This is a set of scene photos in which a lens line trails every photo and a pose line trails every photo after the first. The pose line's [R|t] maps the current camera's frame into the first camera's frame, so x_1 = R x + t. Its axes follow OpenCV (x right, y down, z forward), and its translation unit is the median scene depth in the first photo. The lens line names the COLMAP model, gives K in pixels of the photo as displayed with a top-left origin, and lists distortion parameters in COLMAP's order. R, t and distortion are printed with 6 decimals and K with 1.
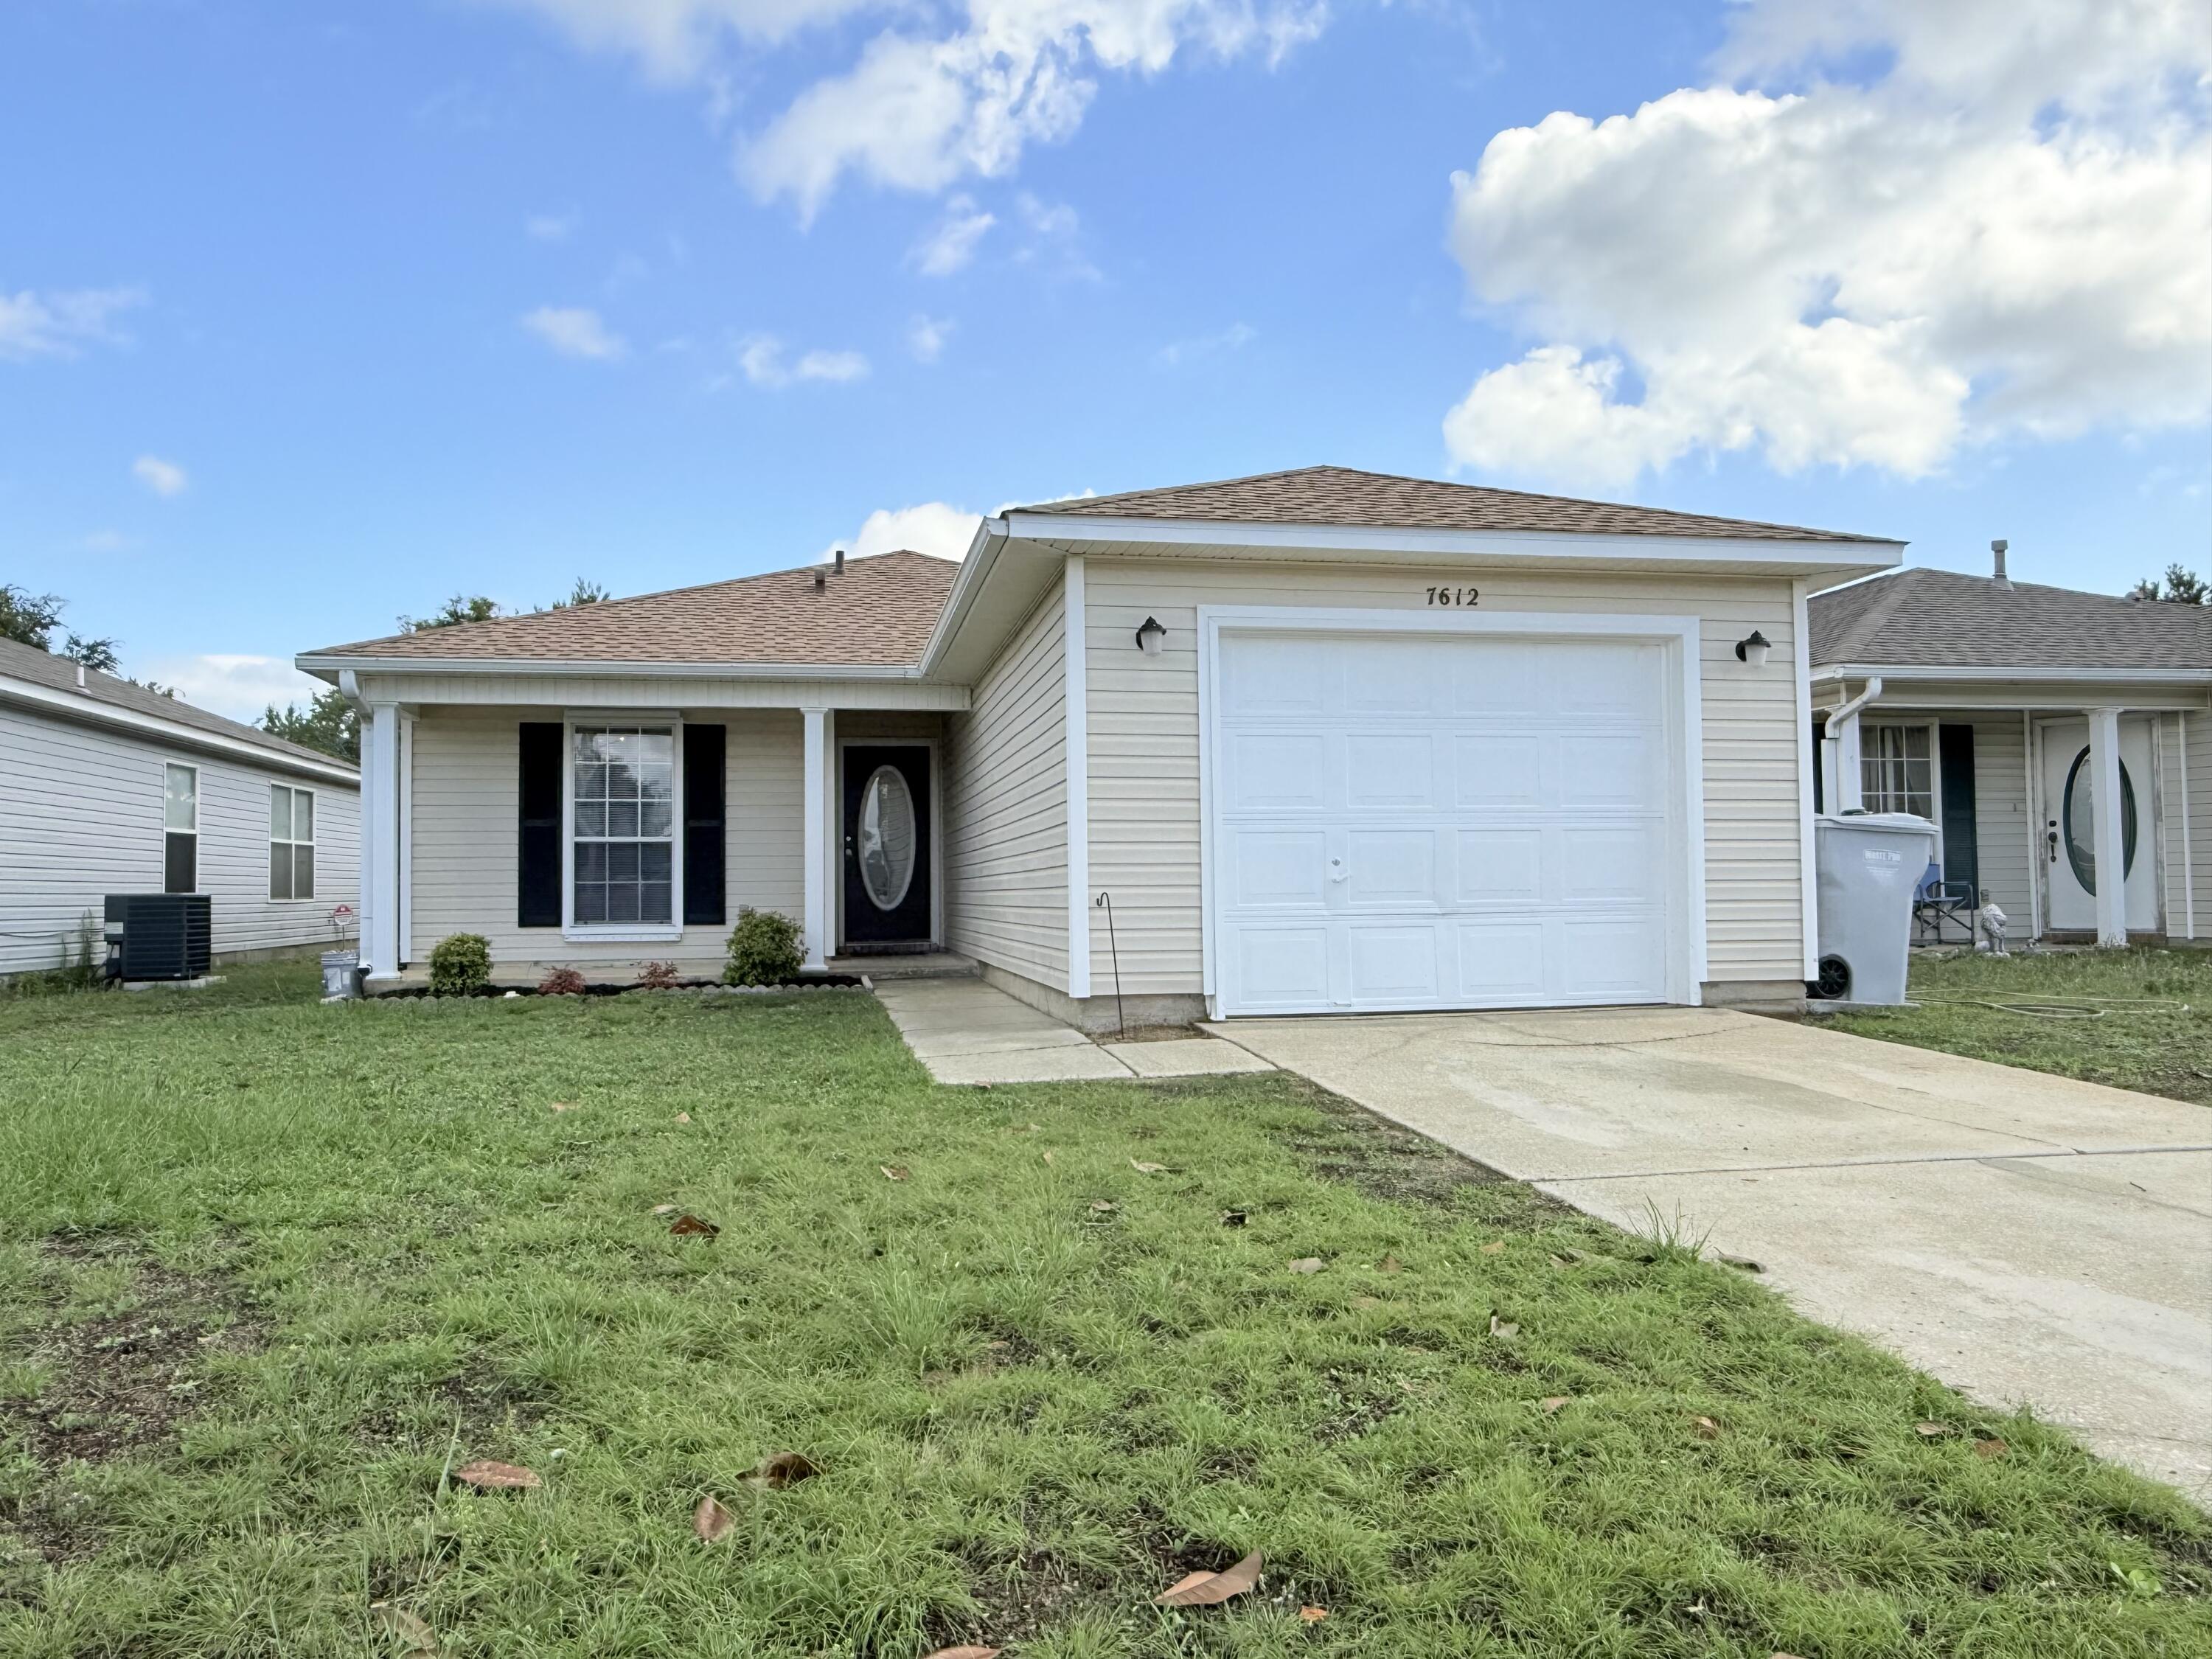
lens RADIAL K [[1545.8, 0, 1113.6], [0, 1545.8, 825.5], [0, 0, 1]] dist [0.079267, -0.133014]
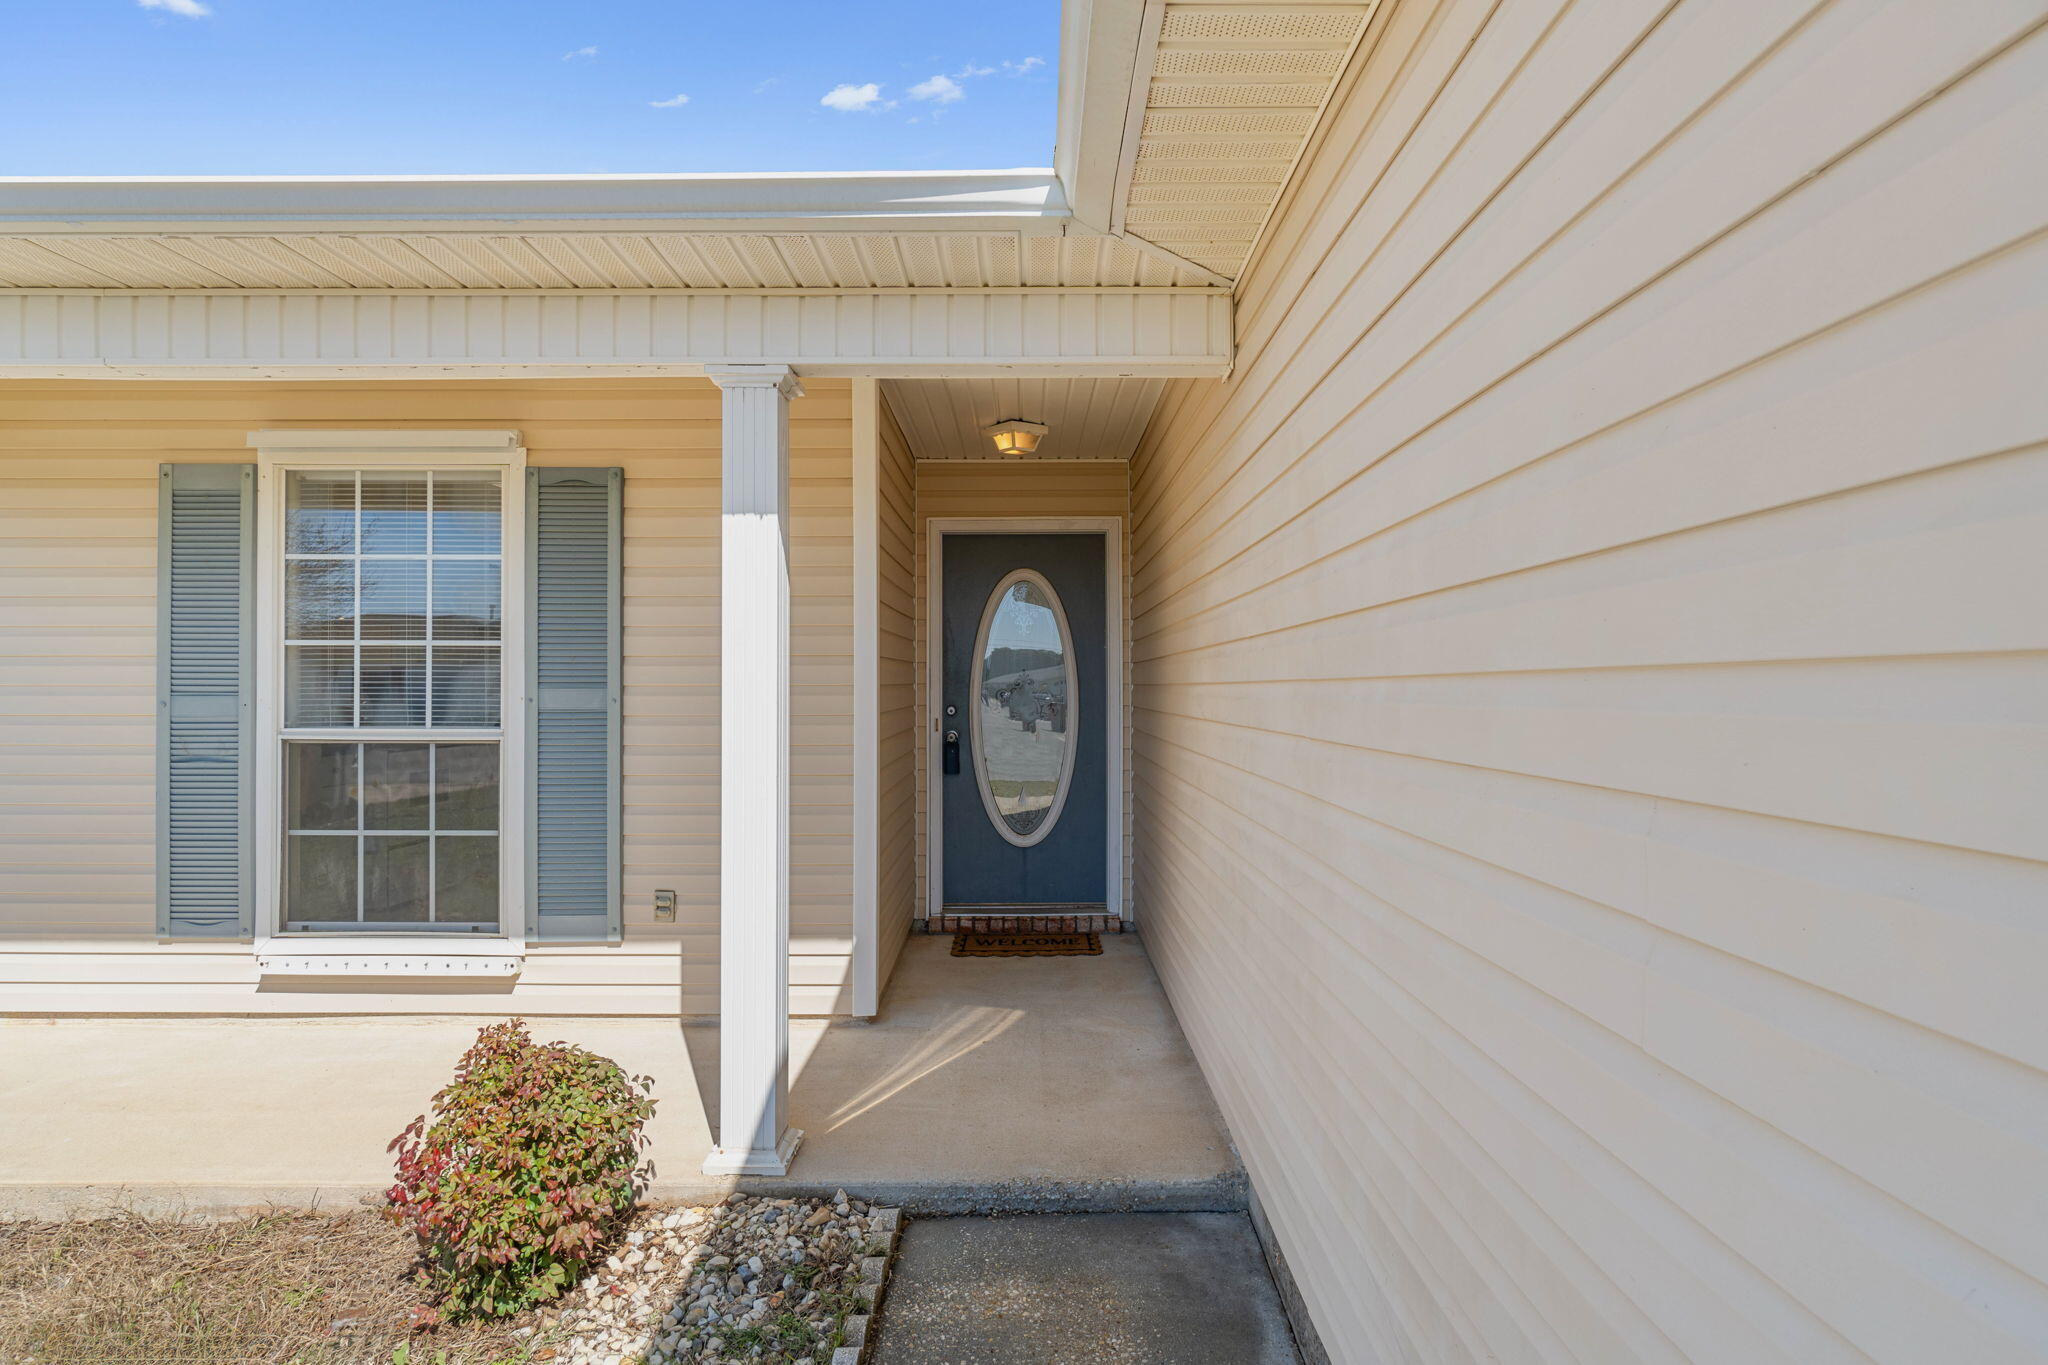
lens RADIAL K [[1128.8, 0, 1002.9], [0, 1128.8, 678.7], [0, 0, 1]] dist [0.000263, 0.000271]
pose [[0.977237, 0.007542, -0.212017, -0.085437], [-0.000672, 0.999473, 0.032456, -0.016787], [0.212150, -0.031575, 0.976727, 0.736543]]
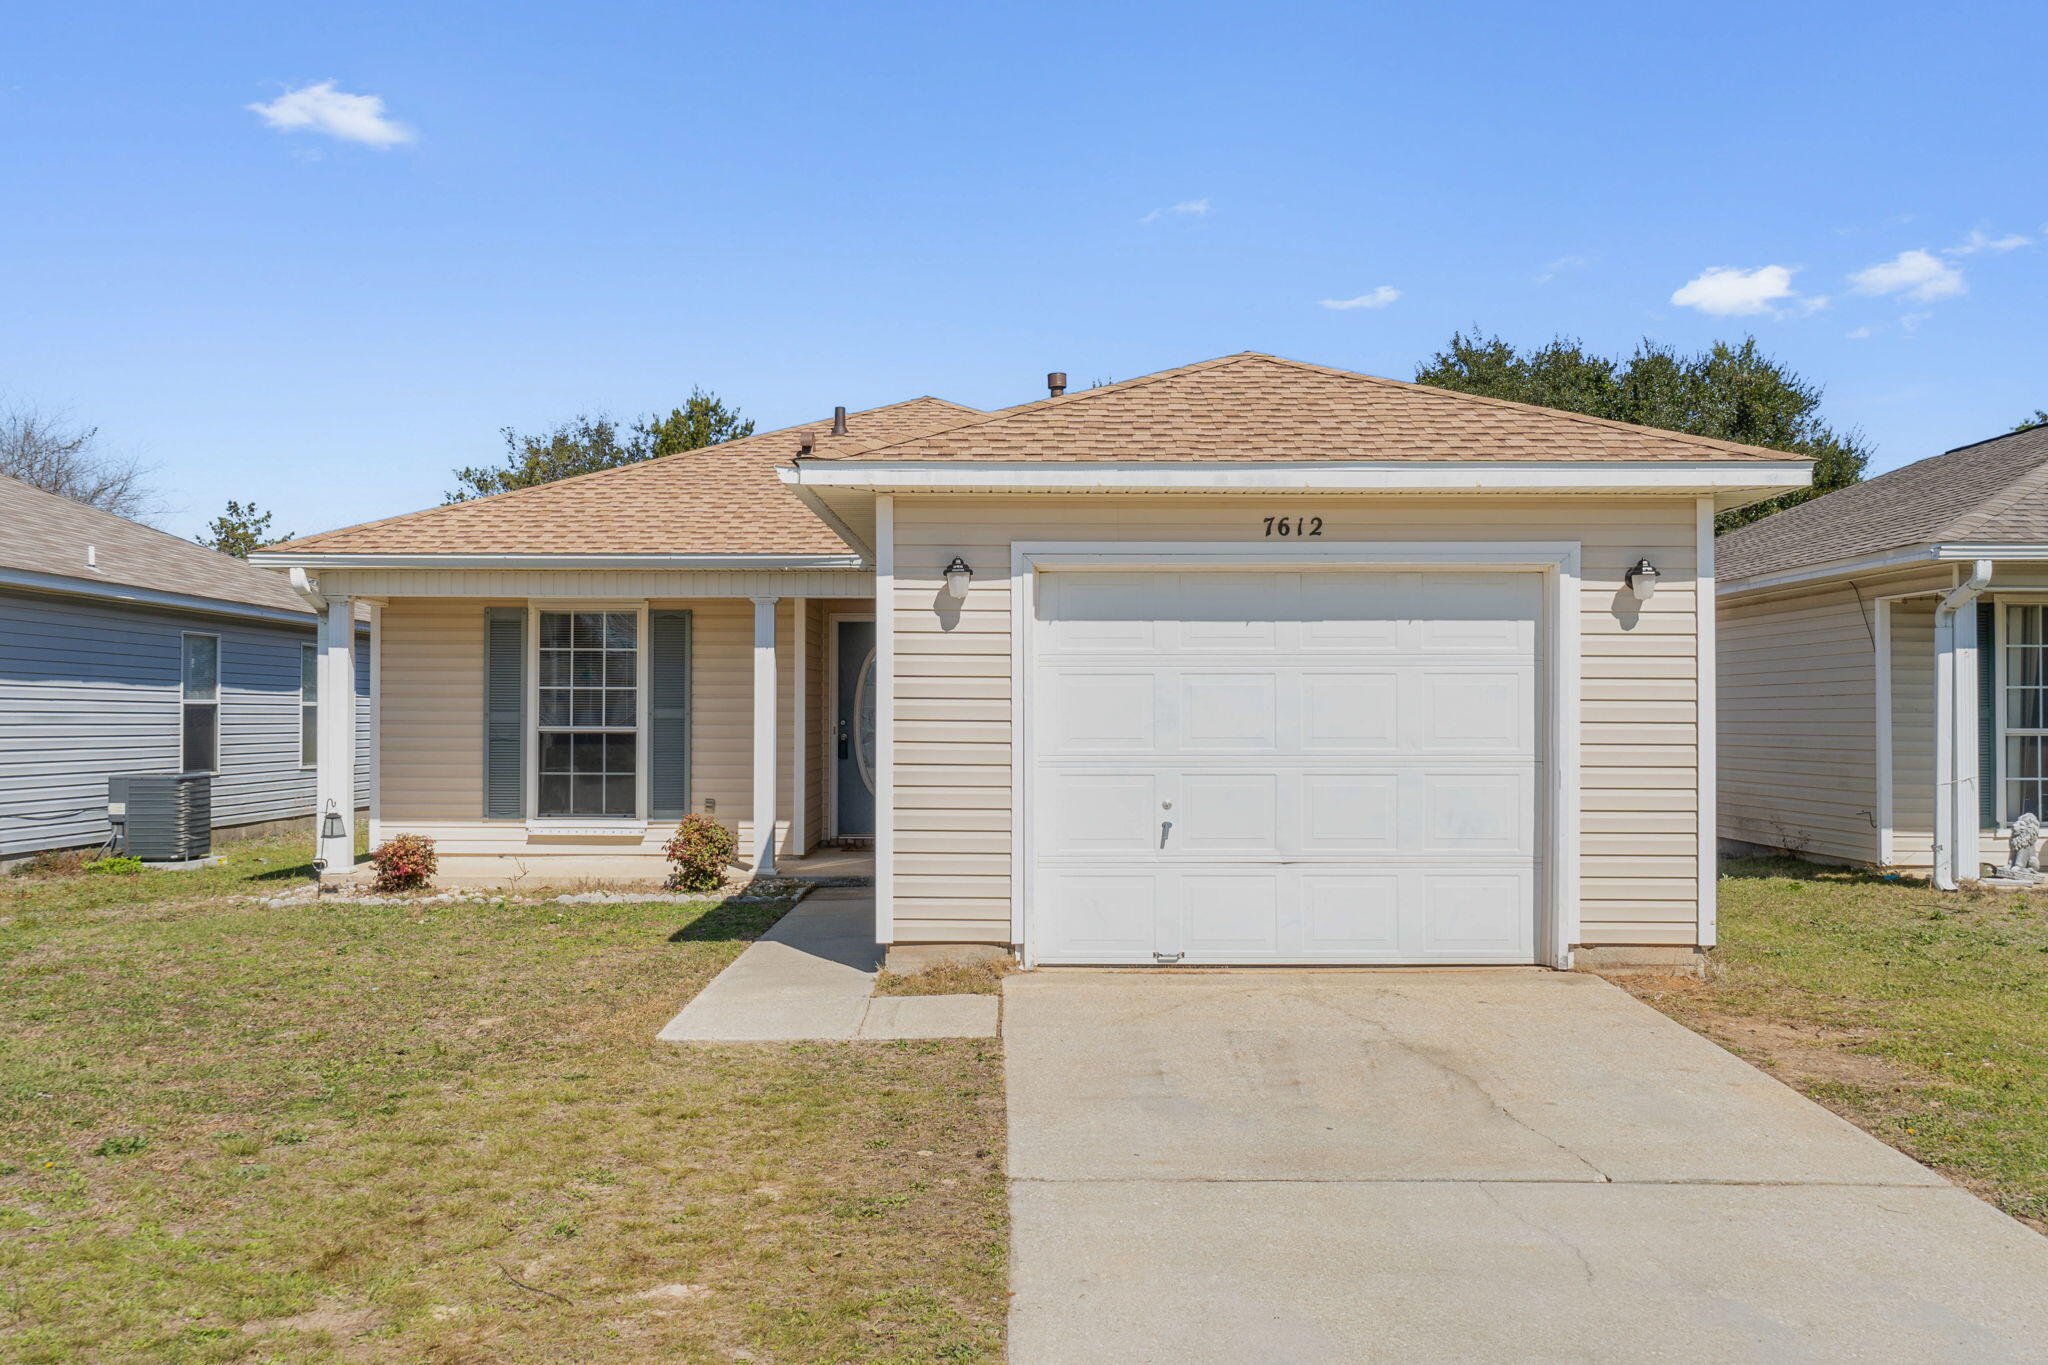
lens RADIAL K [[1910.5, 0, 1024.0], [0, 1910.5, 682.5], [0, 0, 1]] dist [0.009711, 0.003323]
pose [[0.982631, 0.008933, -0.185356, 0.166732], [-0.004793, 0.999729, 0.022771, -0.047970], [0.185509, -0.021487, 0.982408, -0.103339]]
